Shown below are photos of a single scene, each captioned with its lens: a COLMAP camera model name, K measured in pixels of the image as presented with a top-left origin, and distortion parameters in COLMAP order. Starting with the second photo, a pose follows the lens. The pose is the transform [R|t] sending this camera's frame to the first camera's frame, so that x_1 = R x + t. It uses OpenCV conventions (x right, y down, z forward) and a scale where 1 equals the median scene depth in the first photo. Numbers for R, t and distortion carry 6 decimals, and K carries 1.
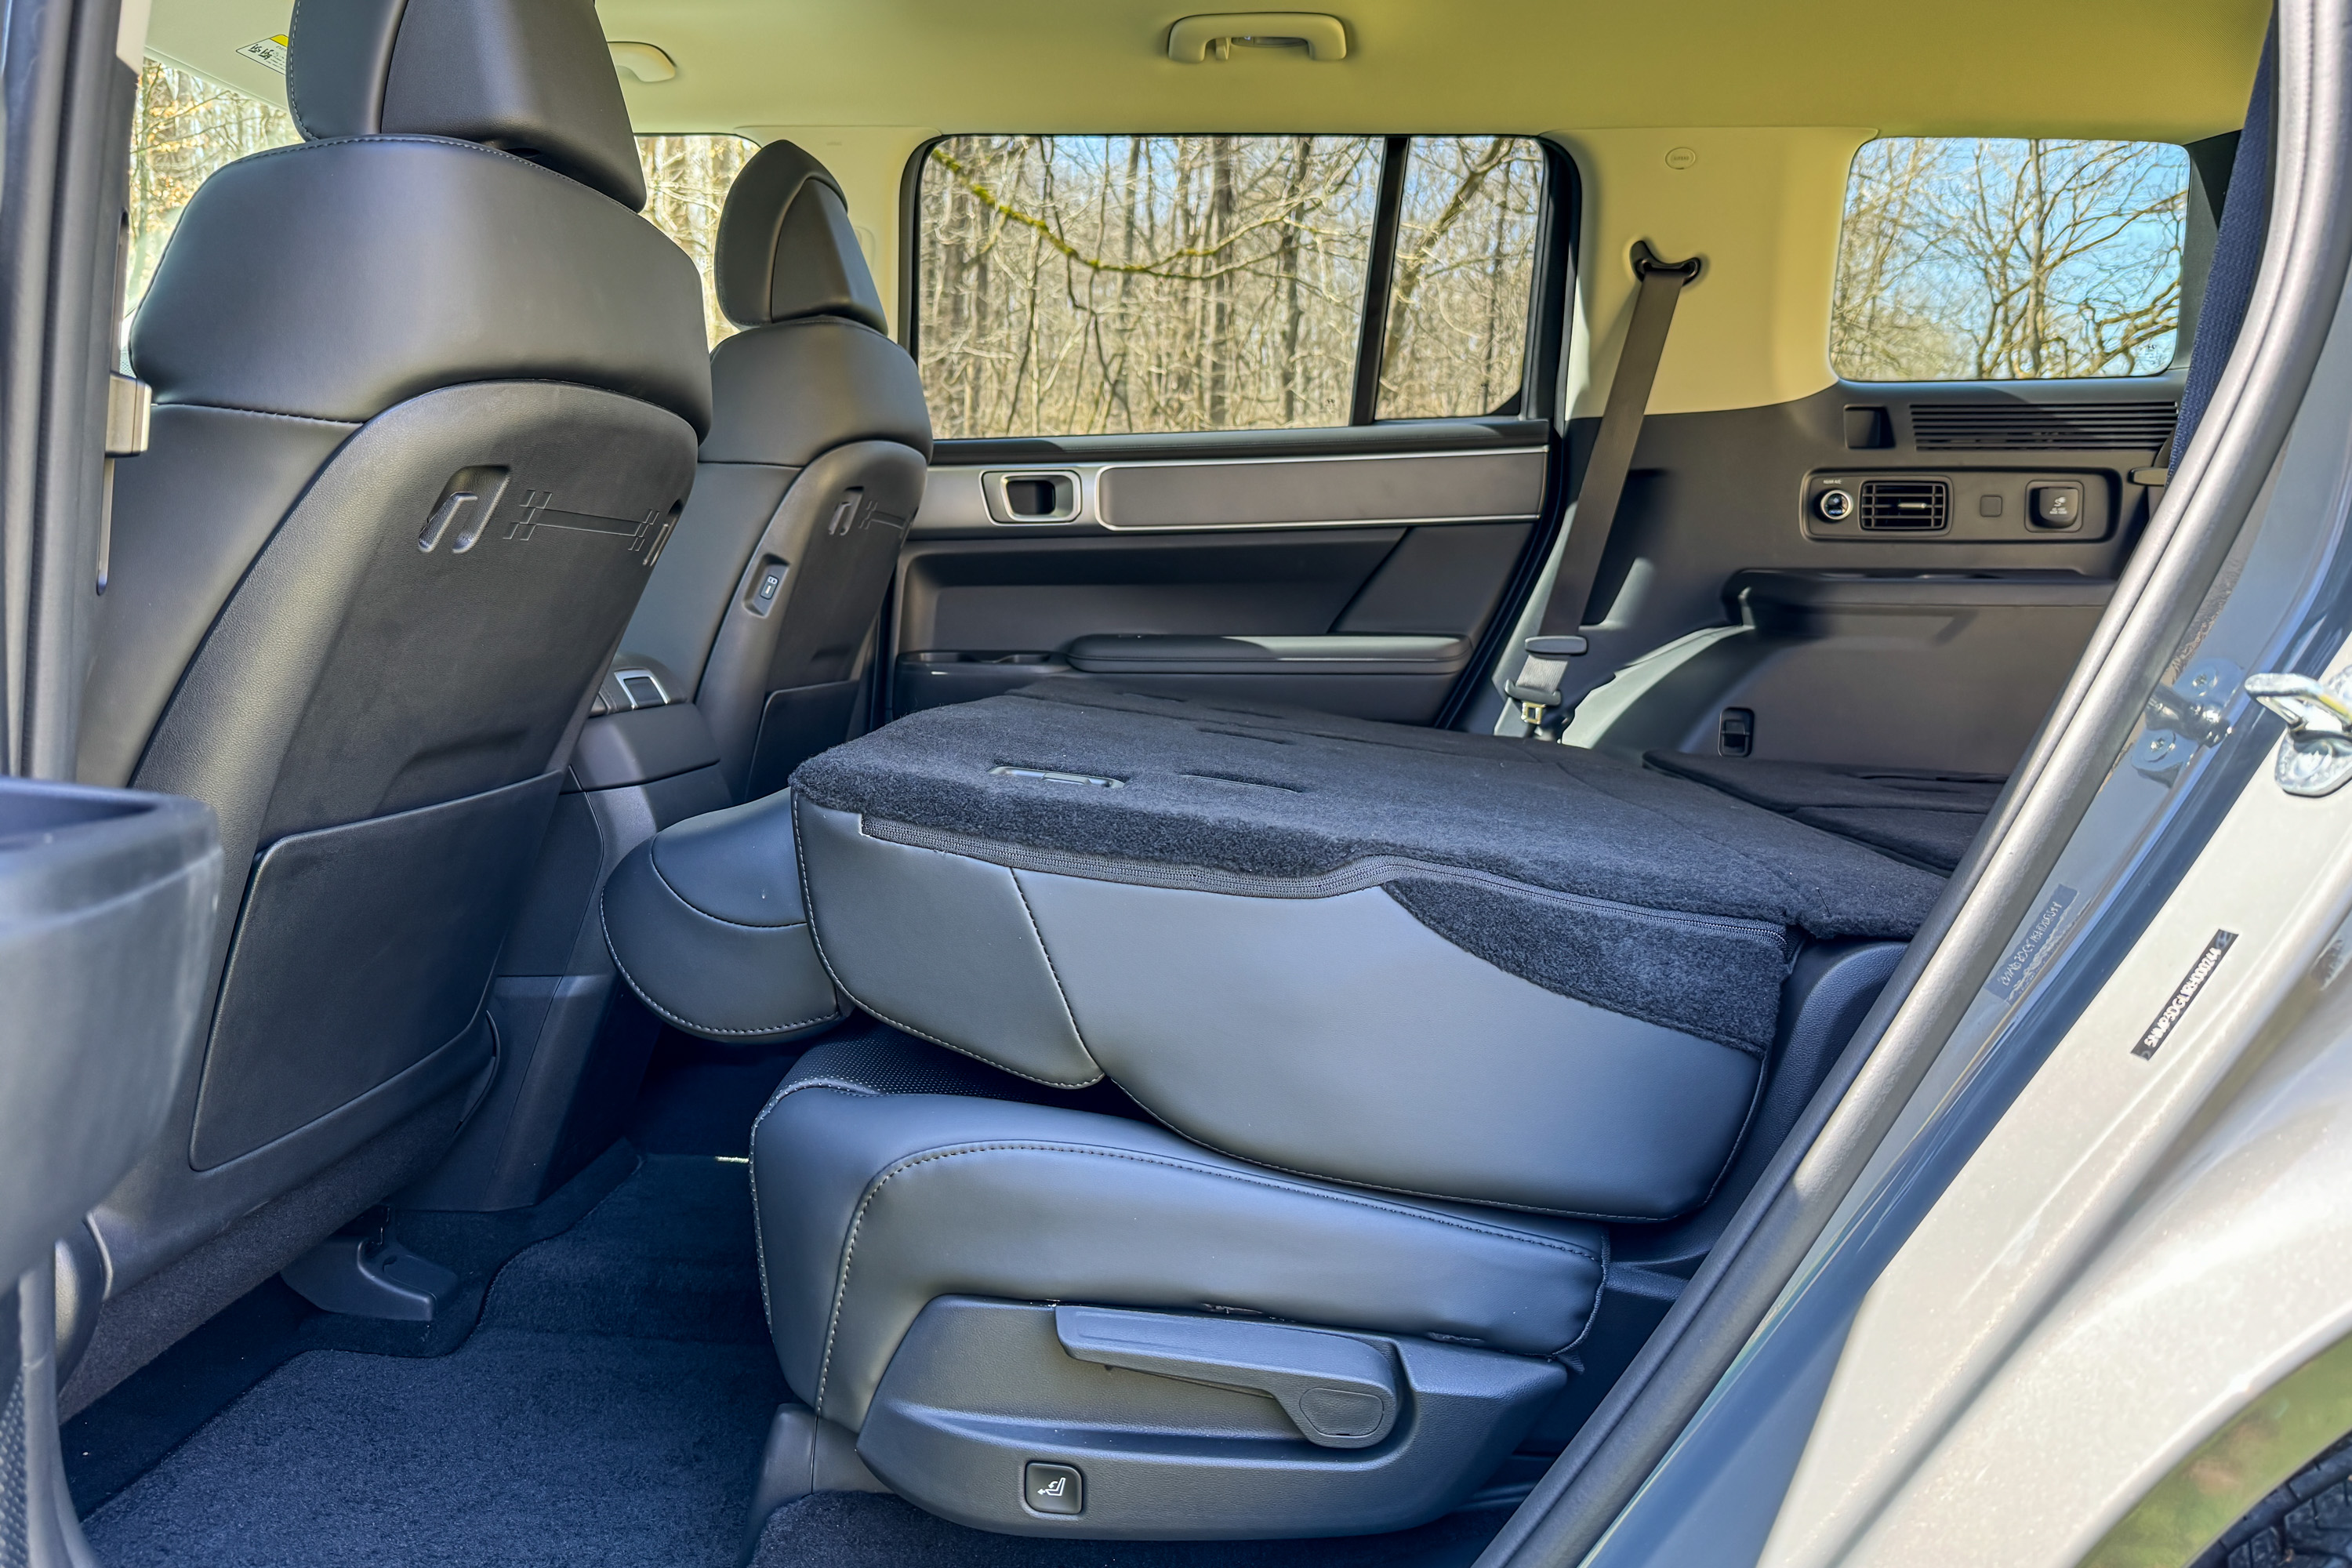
lens RADIAL K [[1643.4, 0, 1175.7], [0, 1643.4, 723.6], [0, 0, 1]] dist [0.008432, -0.015231]
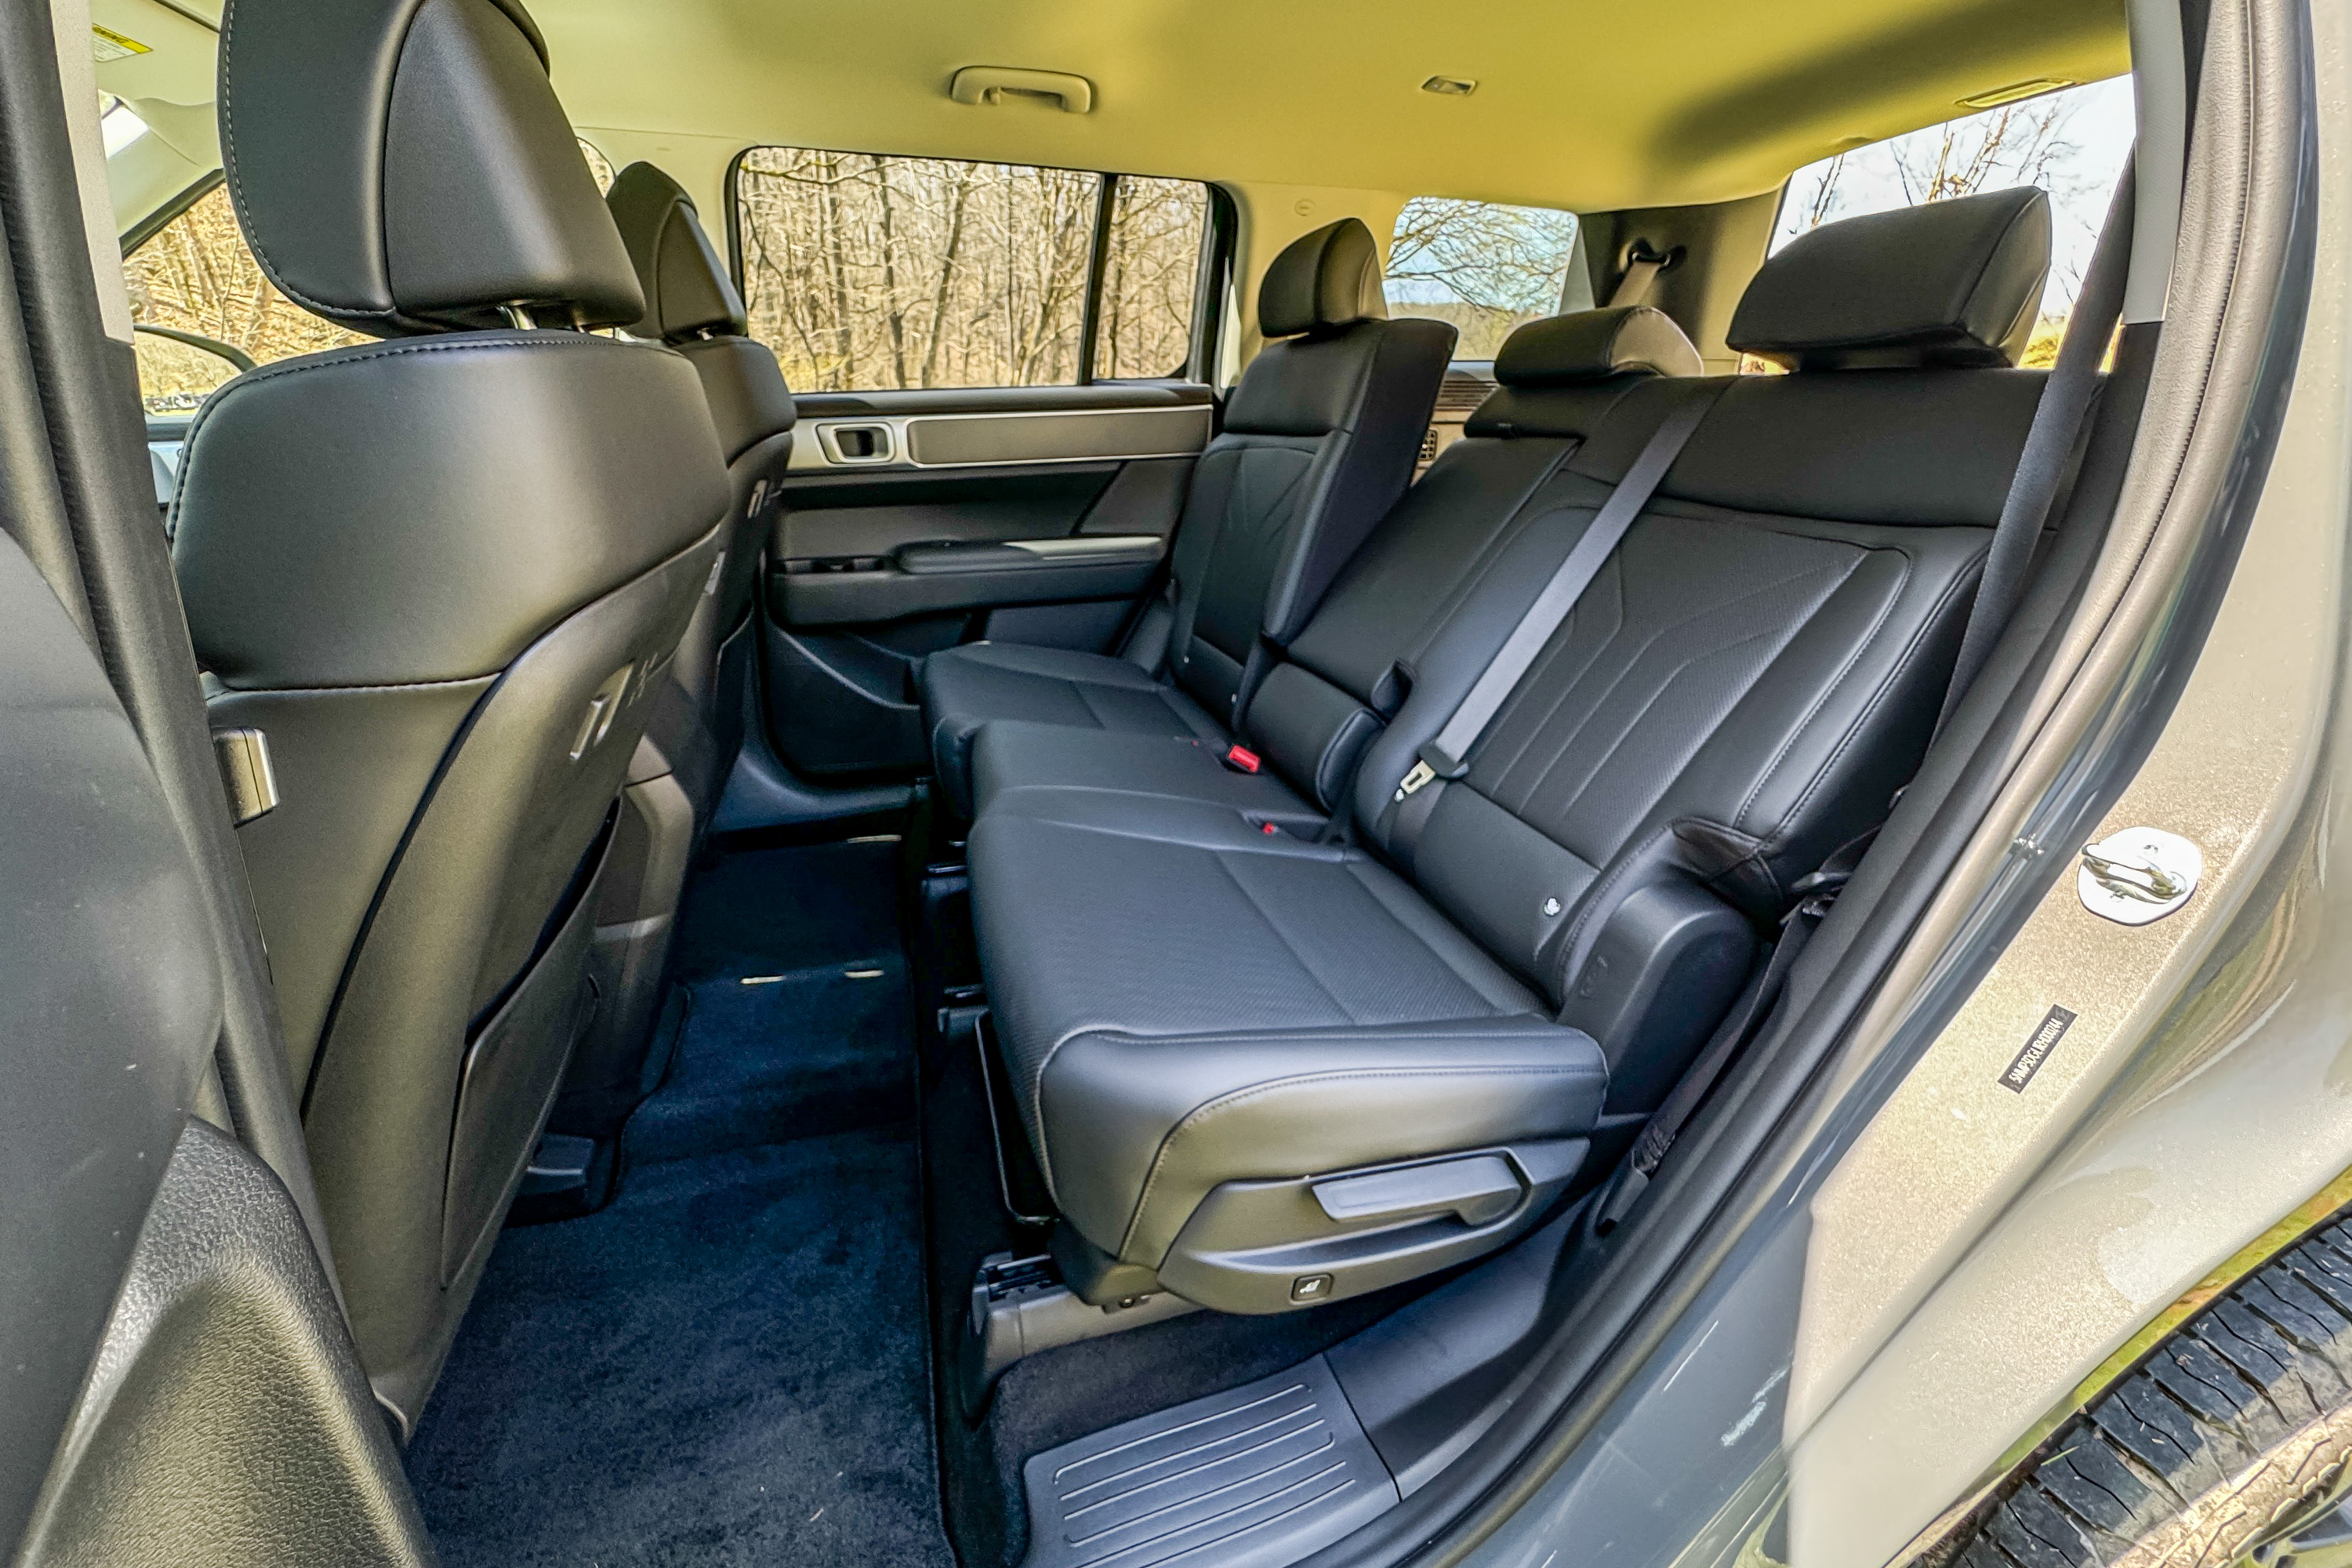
lens RADIAL K [[927.9, 0, 1176.4], [0, 927.9, 748.6], [0, 0, 1]] dist [-0.003720, 0.000416]
pose [[0.938666, -0.126255, 0.320883, -0.130353], [0.030602, 0.957389, 0.287176, -0.120448], [-0.343467, -0.259743, 0.902532, 0.160038]]
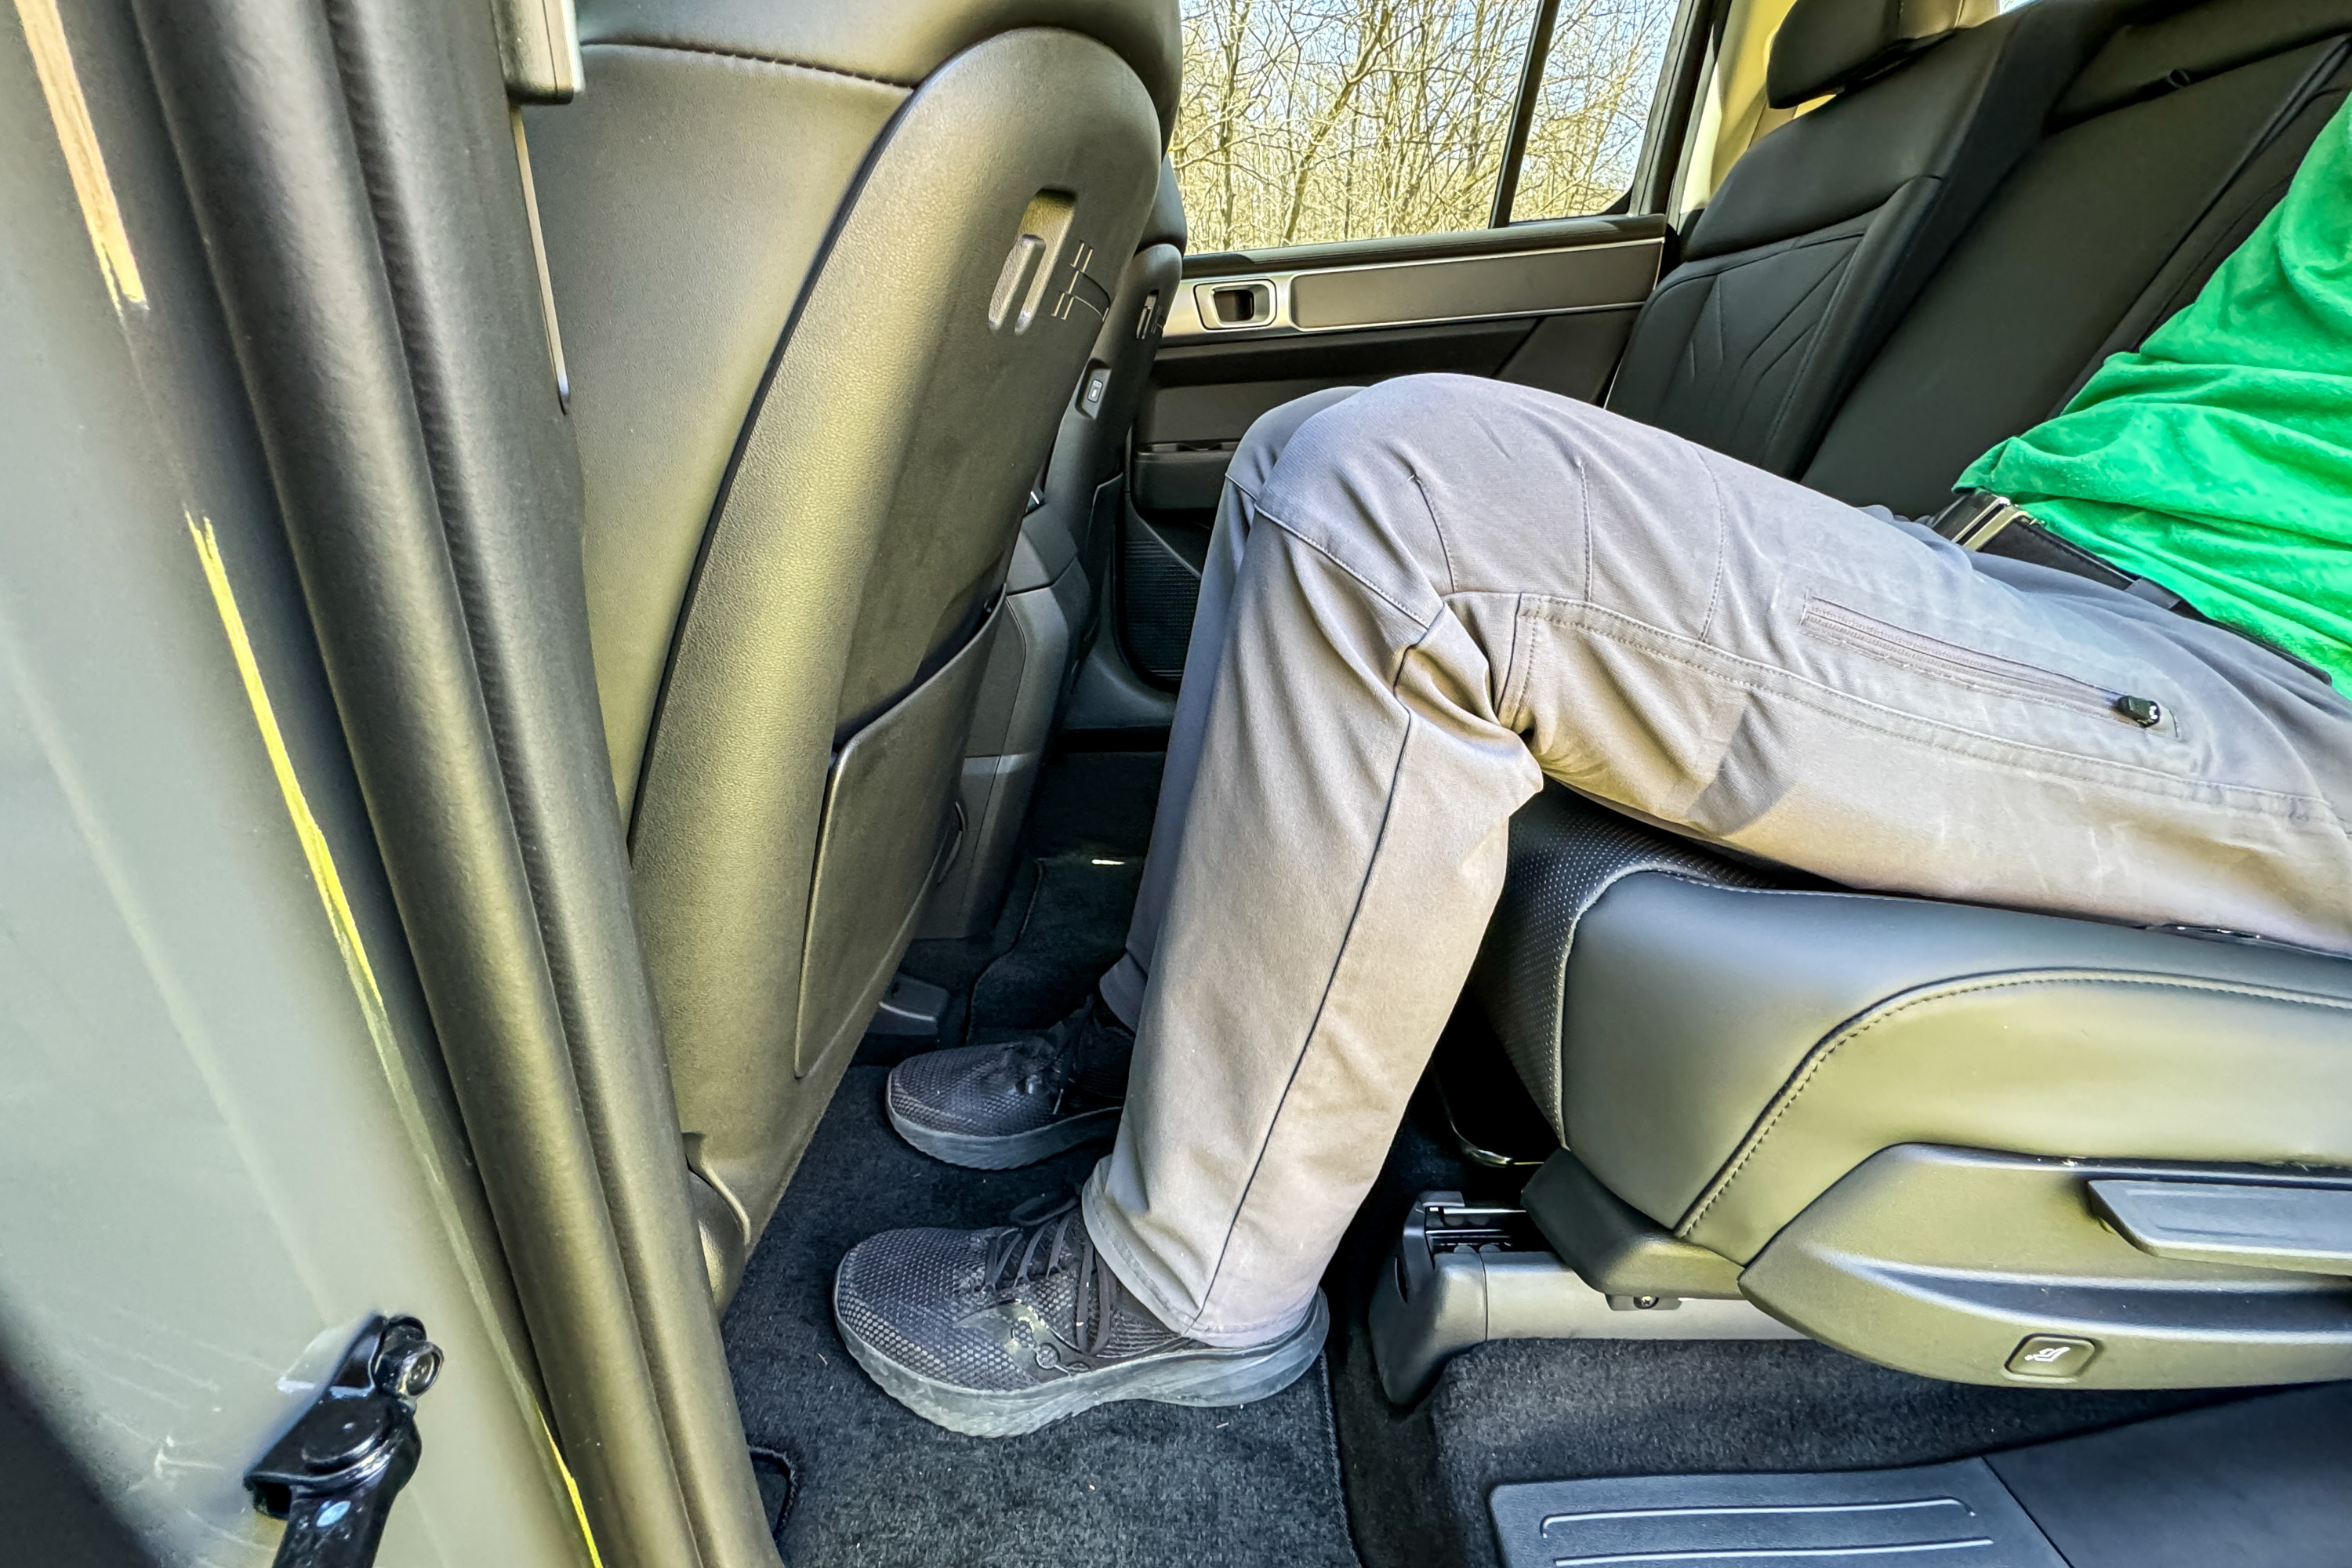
lens RADIAL K [[927.9, 0, 1188.4], [0, 927.9, 780.4], [0, 0, 1]] dist [-0.003720, 0.000416]
pose [[0.997959, -0.059561, 0.023045, -0.177812], [0.049507, 0.949447, 0.310000, -0.018459], [-0.040344, -0.308226, 0.950457, 0.255639]]
